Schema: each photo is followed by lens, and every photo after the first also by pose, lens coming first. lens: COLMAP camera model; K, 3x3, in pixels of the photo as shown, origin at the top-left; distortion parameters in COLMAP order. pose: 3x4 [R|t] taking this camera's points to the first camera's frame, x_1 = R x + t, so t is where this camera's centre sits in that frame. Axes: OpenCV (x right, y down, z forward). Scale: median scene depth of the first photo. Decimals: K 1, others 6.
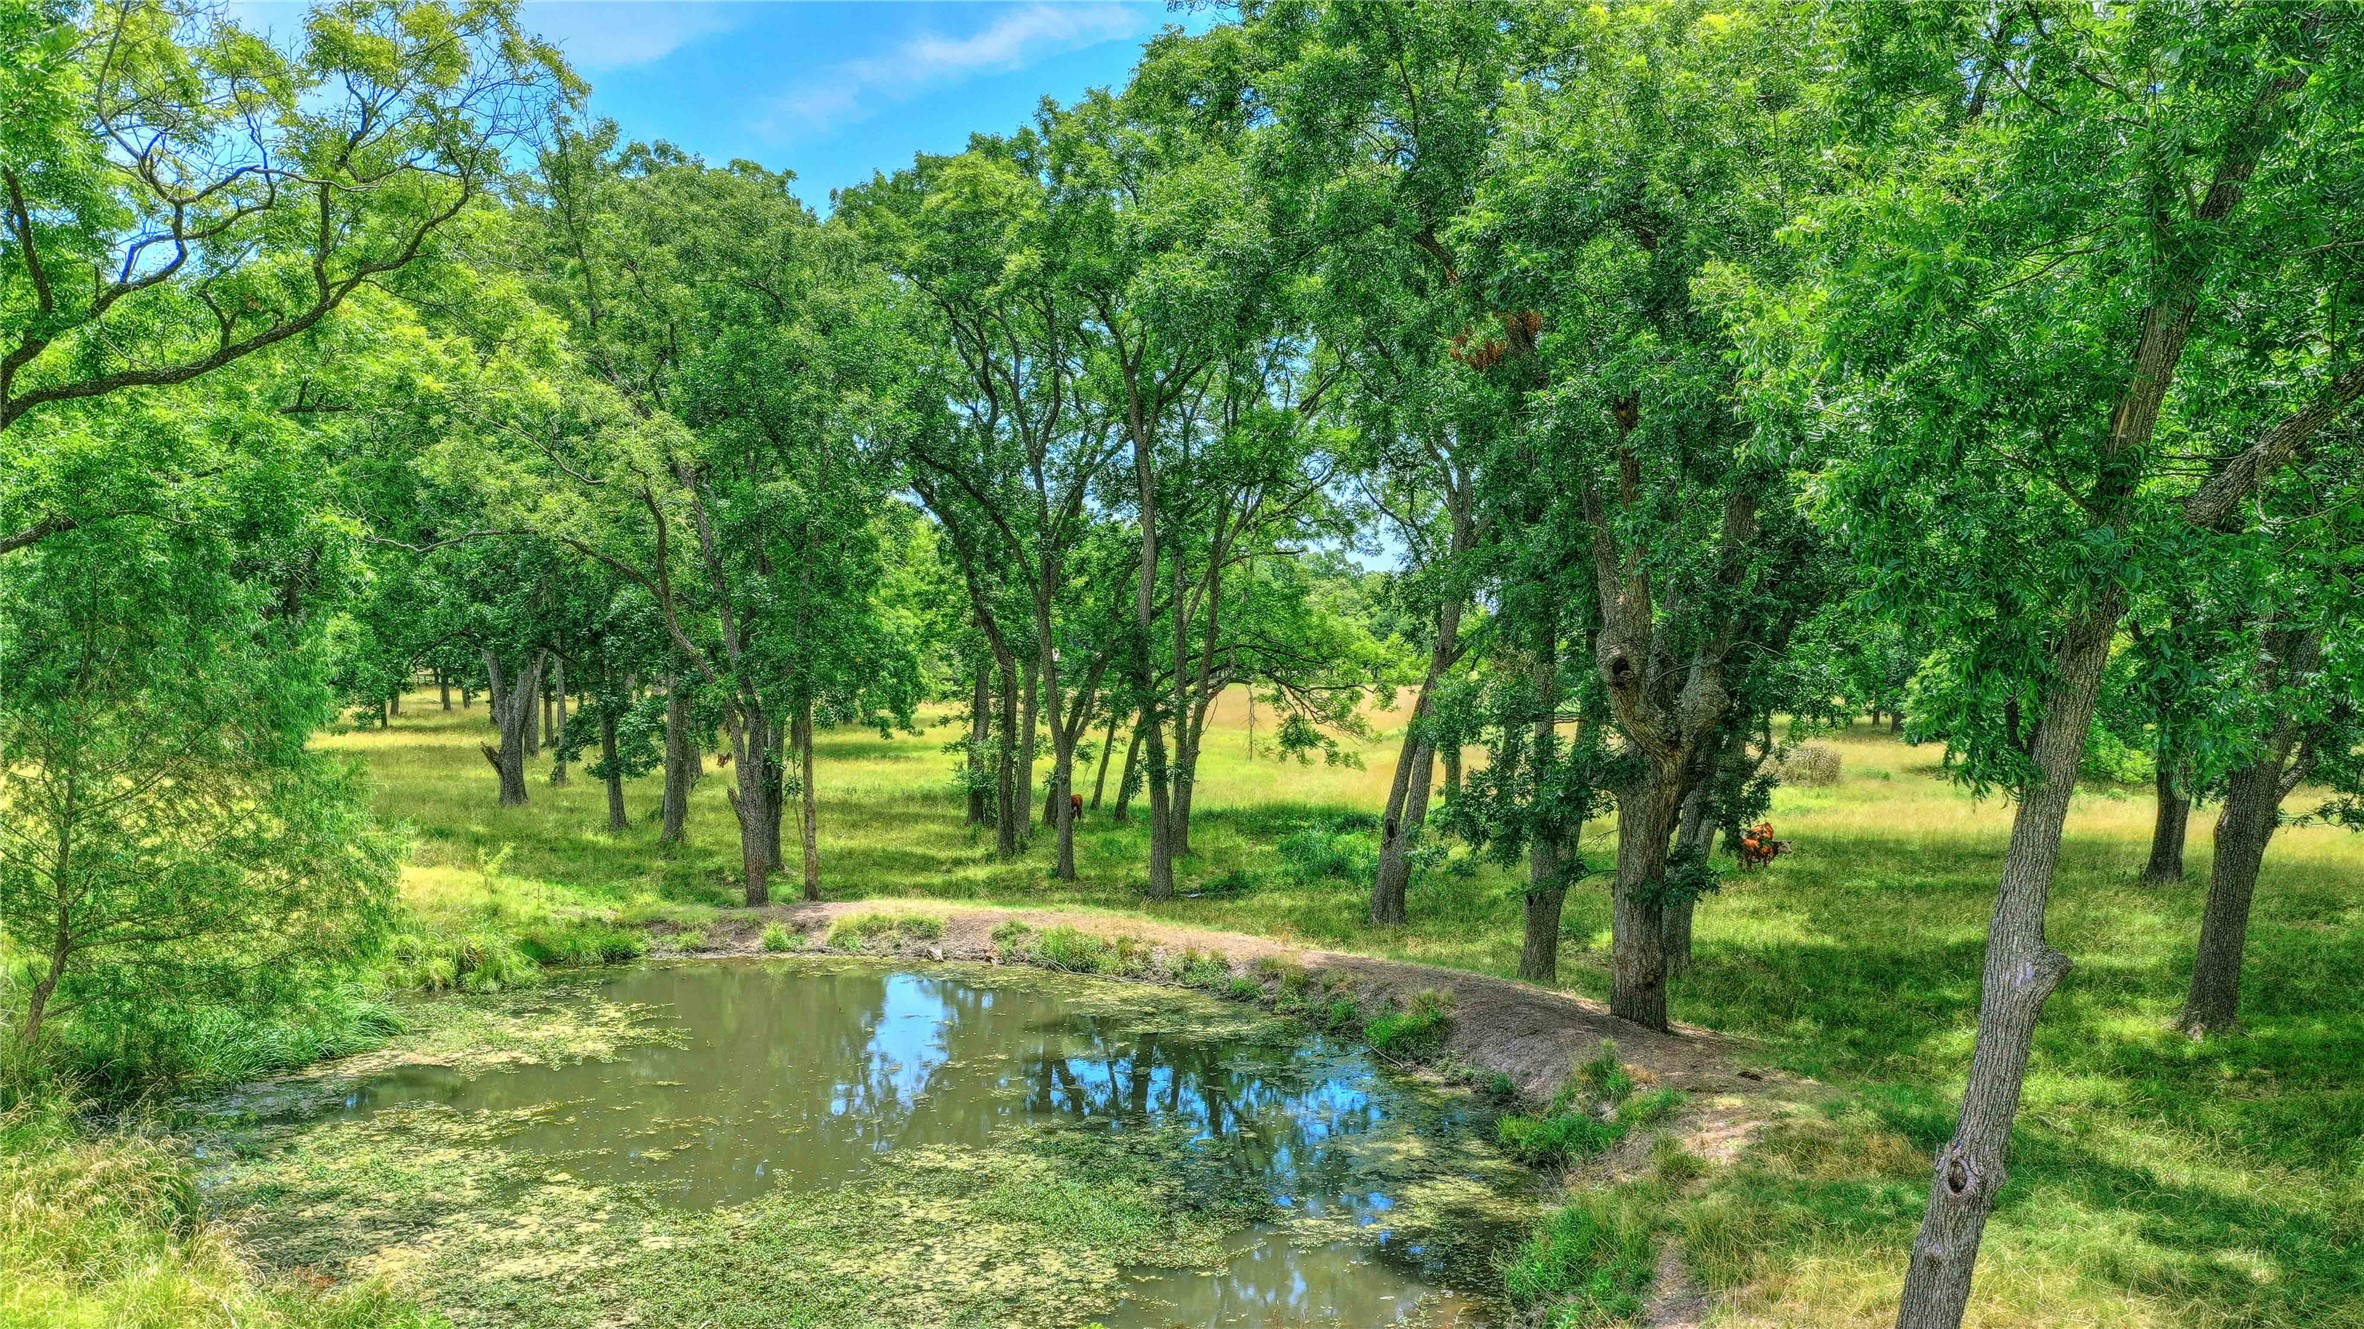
lens RADIAL K [[2051.0, 0, 1151.4], [0, 2051.0, 837.4], [0, 0, 1]] dist [0.002672, -0.000136]
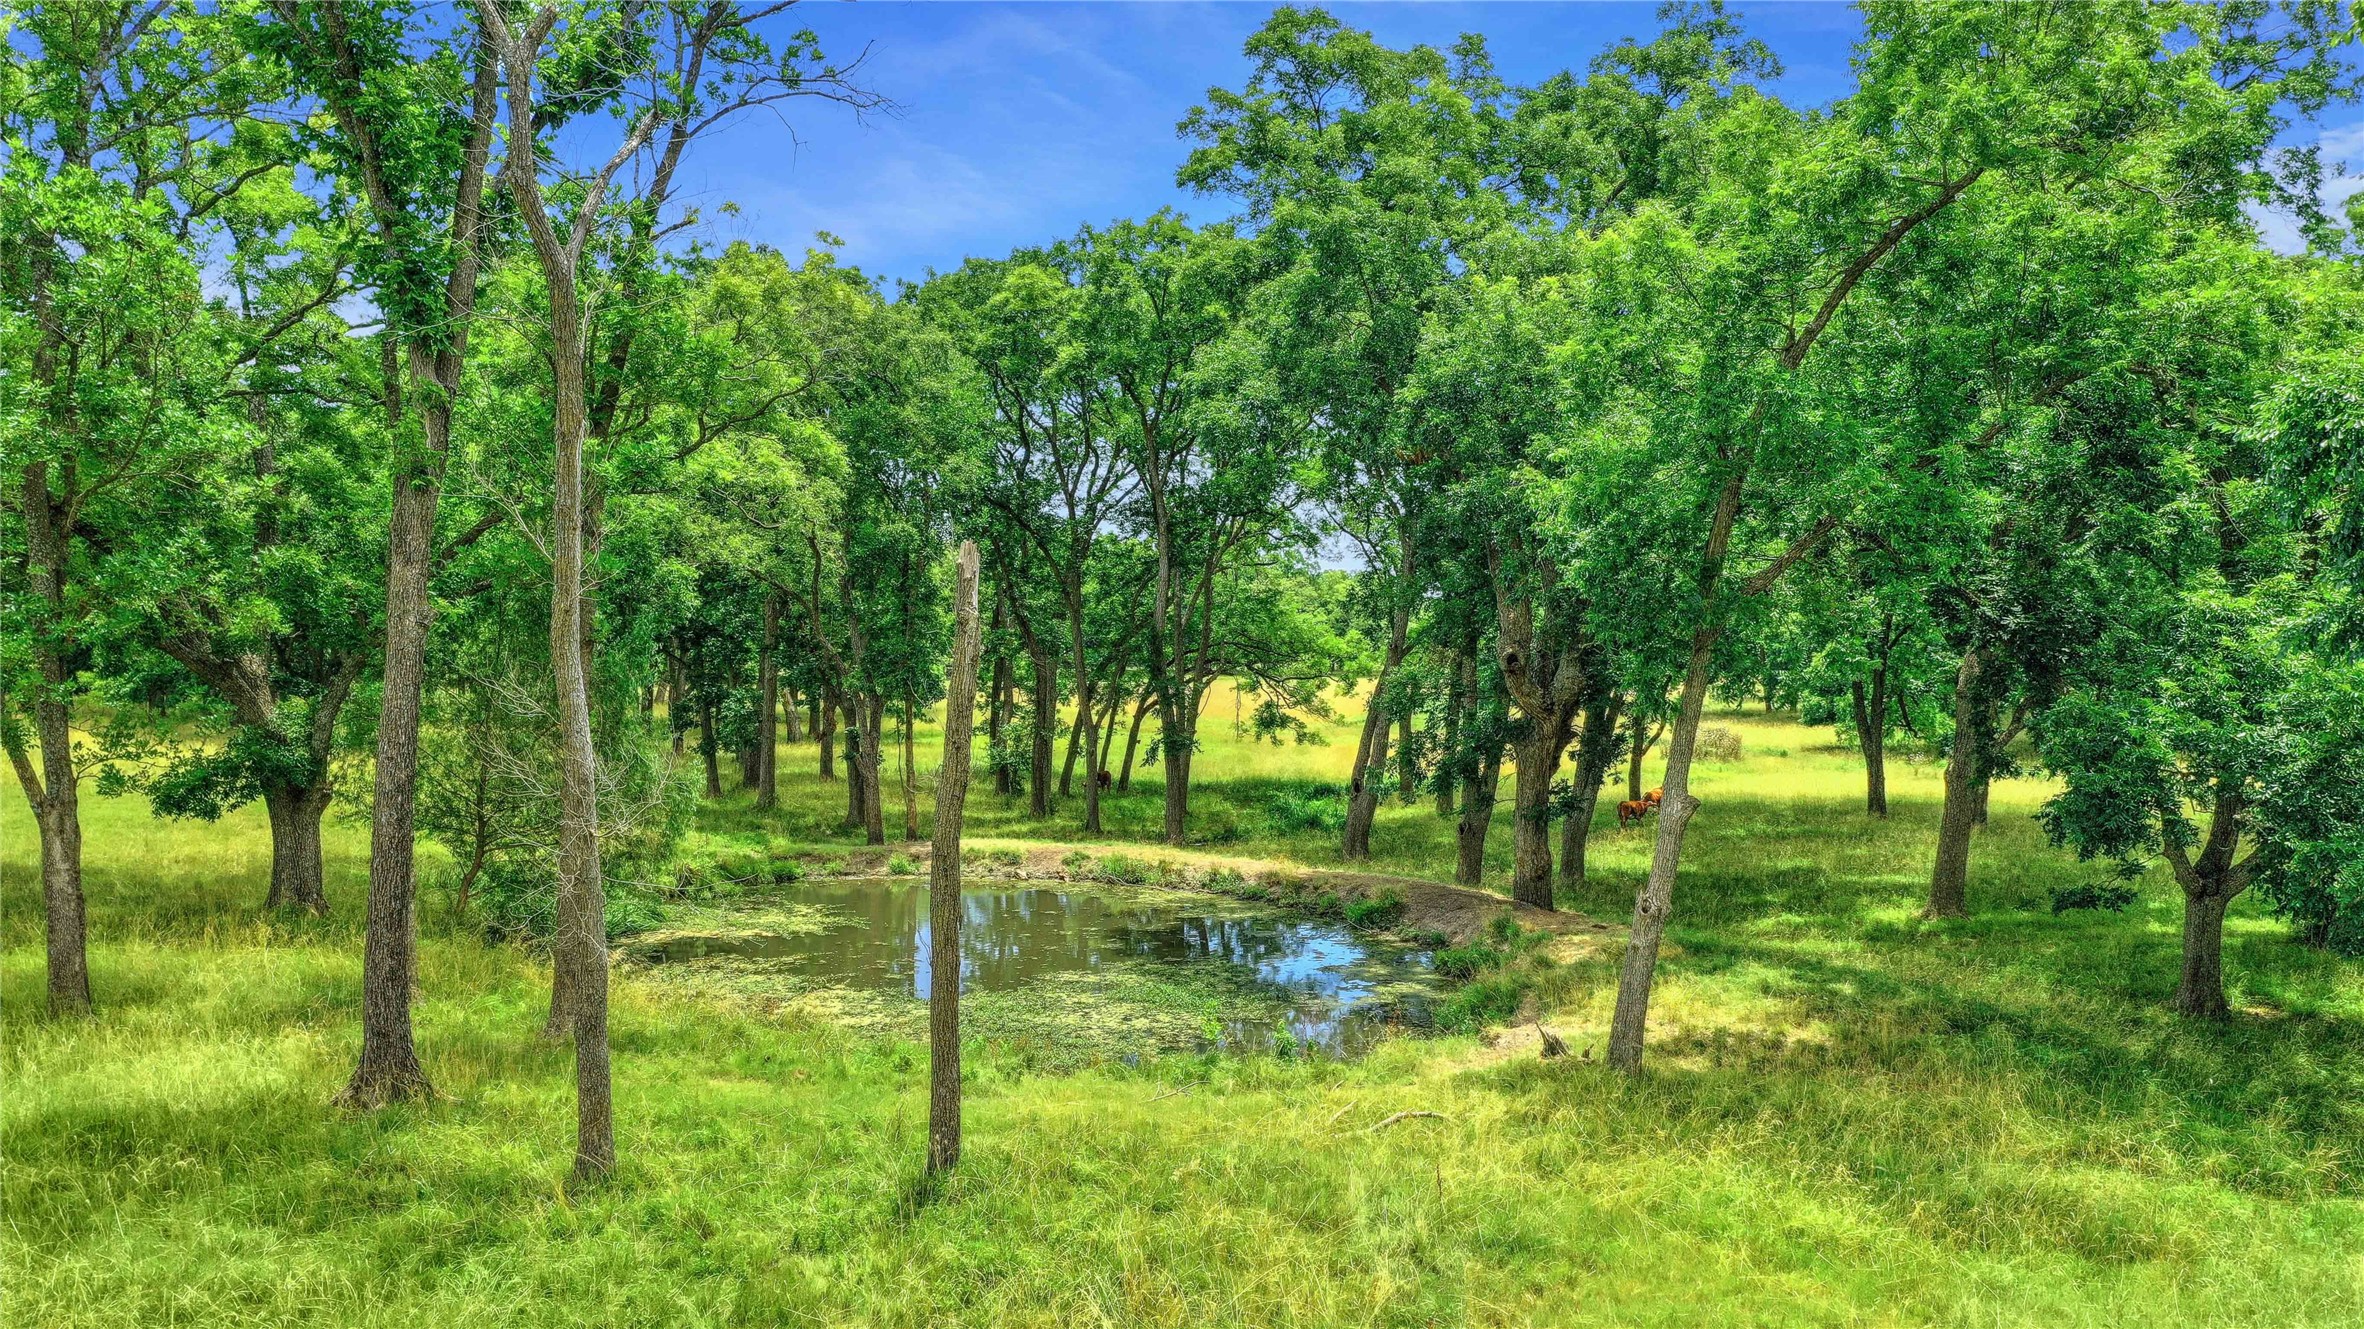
lens RADIAL K [[1952.2, 0, 1175.5], [0, 1952.2, 734.1], [0, 0, 1]] dist [-0.001634, -0.000803]
pose [[0.999598, -0.005346, 0.027829, -0.033522], [0.006608, 0.998945, -0.045443, 0.019987], [-0.027556, 0.045609, 0.998579, -0.240568]]
